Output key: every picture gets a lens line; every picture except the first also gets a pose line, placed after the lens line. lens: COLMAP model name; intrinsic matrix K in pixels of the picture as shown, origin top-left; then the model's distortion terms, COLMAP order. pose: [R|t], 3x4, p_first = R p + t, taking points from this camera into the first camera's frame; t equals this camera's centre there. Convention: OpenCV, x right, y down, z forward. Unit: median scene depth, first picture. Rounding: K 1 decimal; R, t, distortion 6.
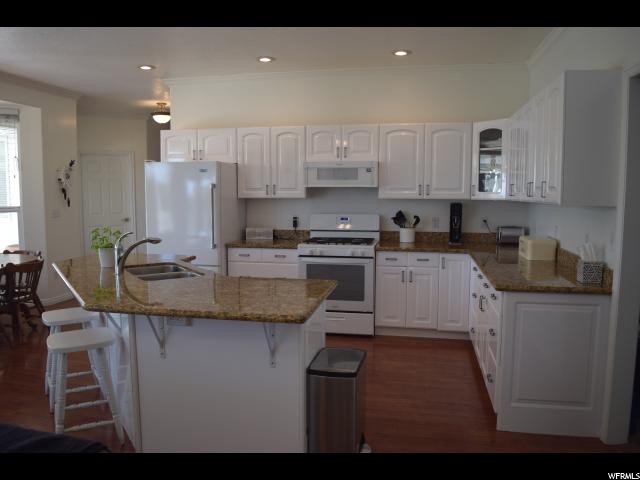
lens RADIAL K [[471.6, 0, 320.8], [0, 471.6, 239.5], [0, 0, 1]] dist [-0.063623, 0.001254]
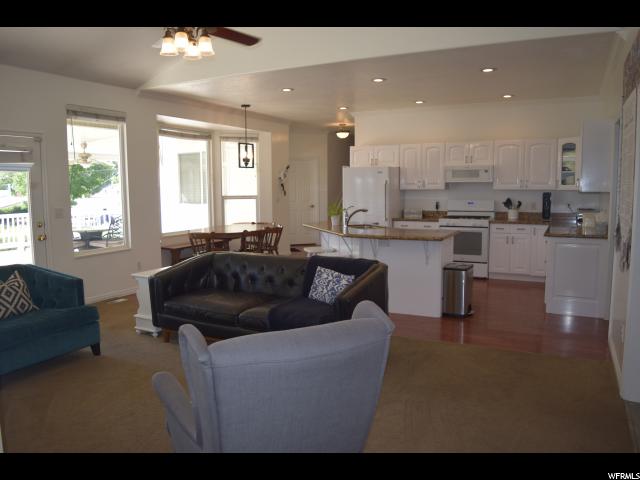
lens RADIAL K [[498.7, 0, 320.4], [0, 498.7, 235.4], [0, 0, 1]] dist [-0.078289, 0.006611]
pose [[0.961314, 0.019435, -0.274767, 0.026422], [-0.020043, 0.999799, 0.000594, 0.070730], [0.274724, 0.004936, 0.961511, -0.680506]]
